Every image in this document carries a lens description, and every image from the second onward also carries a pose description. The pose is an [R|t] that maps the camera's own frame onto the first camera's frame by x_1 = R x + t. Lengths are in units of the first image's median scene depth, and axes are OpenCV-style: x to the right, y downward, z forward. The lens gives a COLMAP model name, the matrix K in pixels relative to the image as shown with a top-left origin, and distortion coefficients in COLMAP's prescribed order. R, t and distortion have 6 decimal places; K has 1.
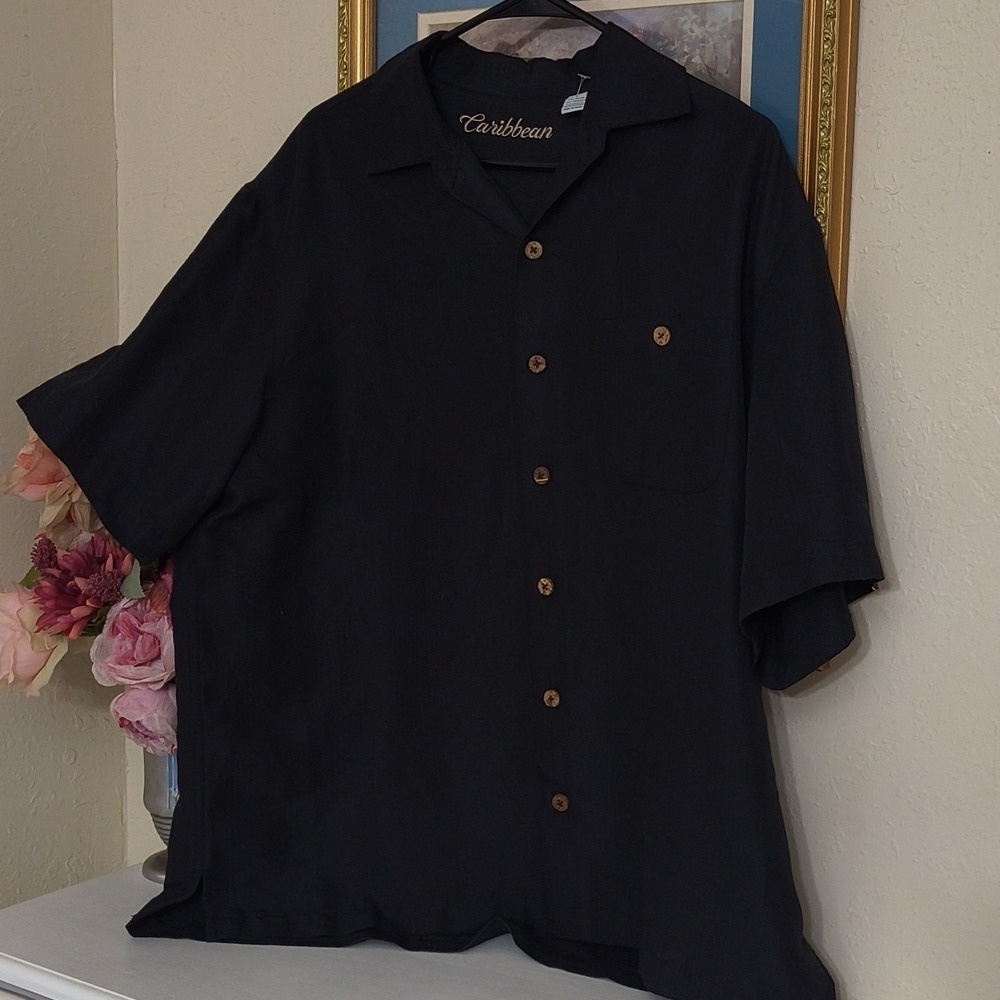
lens RADIAL K [[1777.7, 0, 500.2], [0, 1777.7, 496.0], [0, 0, 1]] dist [0.066722, 0.000000]
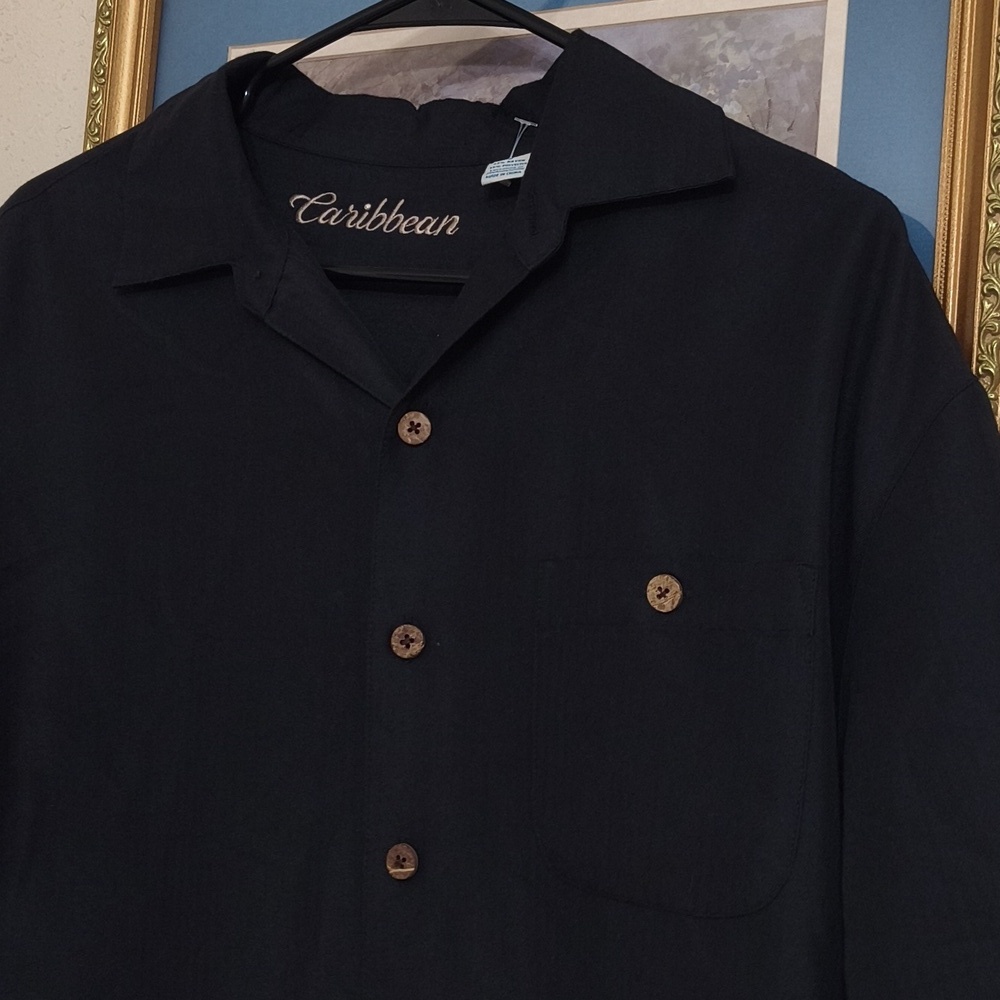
lens RADIAL K [[1777.7, 0, 483.6], [0, 1777.7, 493.6], [0, 0, 1]] dist [0.066722, 0.000000]
pose [[0.992226, 0.070391, 0.102629, -0.013865], [-0.048476, 0.978142, -0.202210, -0.011863], [-0.114619, 0.195663, 0.973950, 0.479579]]
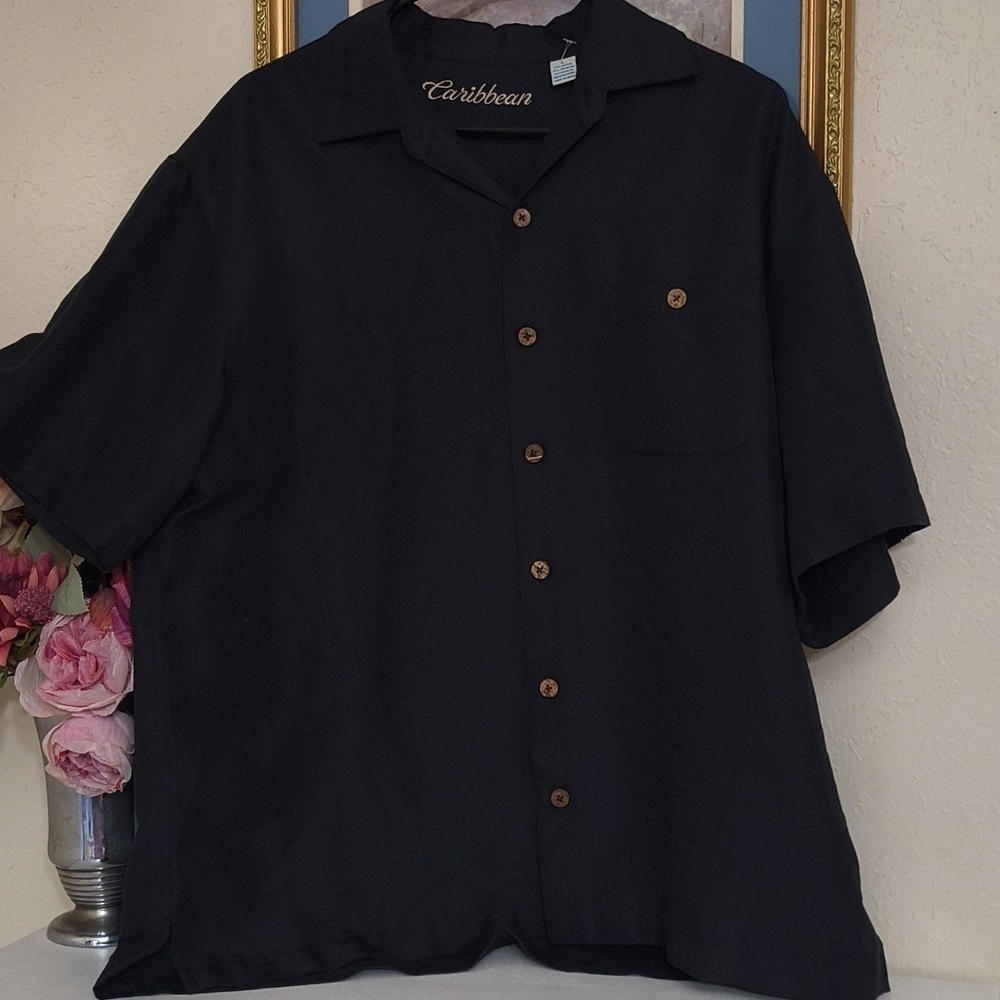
lens RADIAL K [[1777.7, 0, 507.1], [0, 1777.7, 495.6], [0, 0, 1]] dist [0.066722, 0.000000]
pose [[0.950222, -0.036952, 0.309376, -0.291282], [0.056883, 0.996829, -0.055649, 0.064529], [-0.306339, 0.070477, 0.949310, 0.098192]]
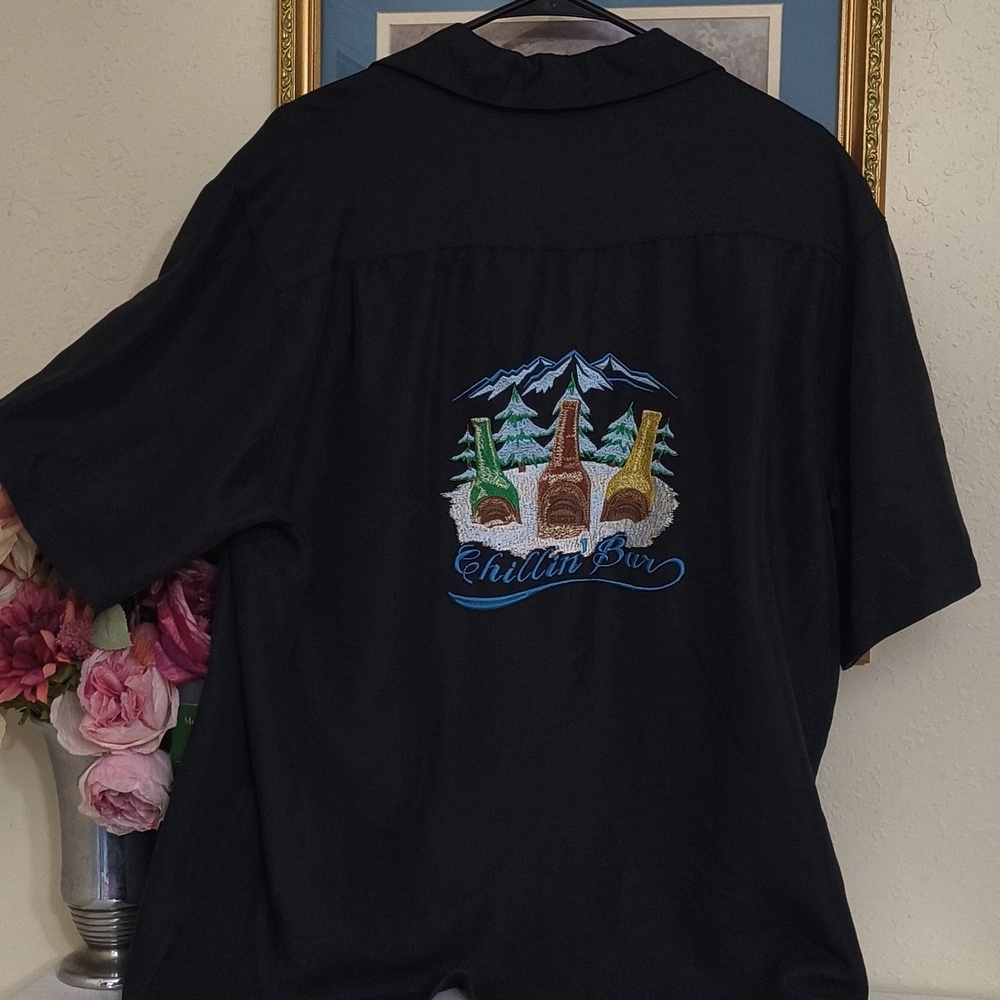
lens RADIAL K [[1777.7, 0, 489.6], [0, 1777.7, 492.3], [0, 0, 1]] dist [0.066722, 0.000000]
pose [[0.900779, -0.027969, 0.433377, -0.442260], [0.056321, 0.997020, -0.052719, 0.040027], [-0.430611, 0.071896, 0.899669, 0.150454]]
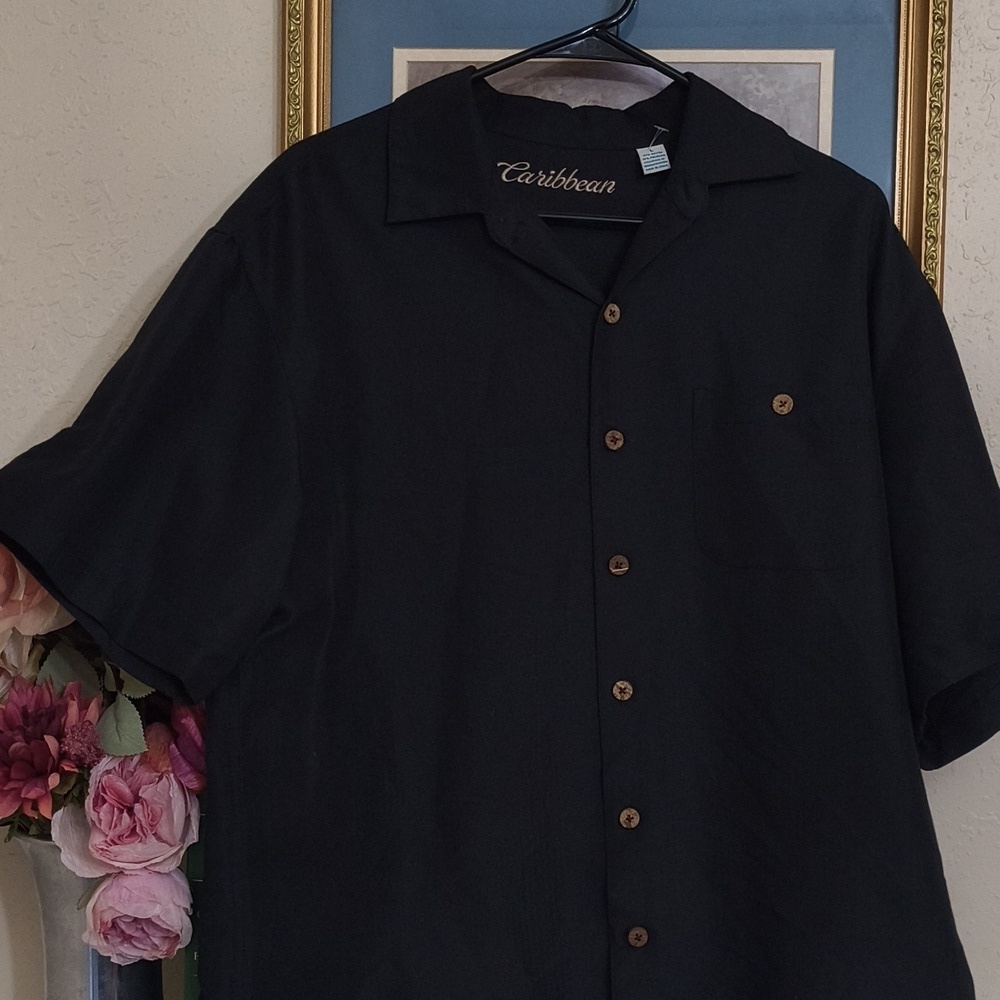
lens RADIAL K [[1777.7, 0, 510.0], [0, 1777.7, 514.6], [0, 0, 1]] dist [0.066722, 0.000000]
pose [[0.839121, -0.023316, 0.543444, -0.512658], [0.070527, 0.995311, -0.066195, 0.018655], [-0.539353, 0.093873, 0.836831, 0.284844]]
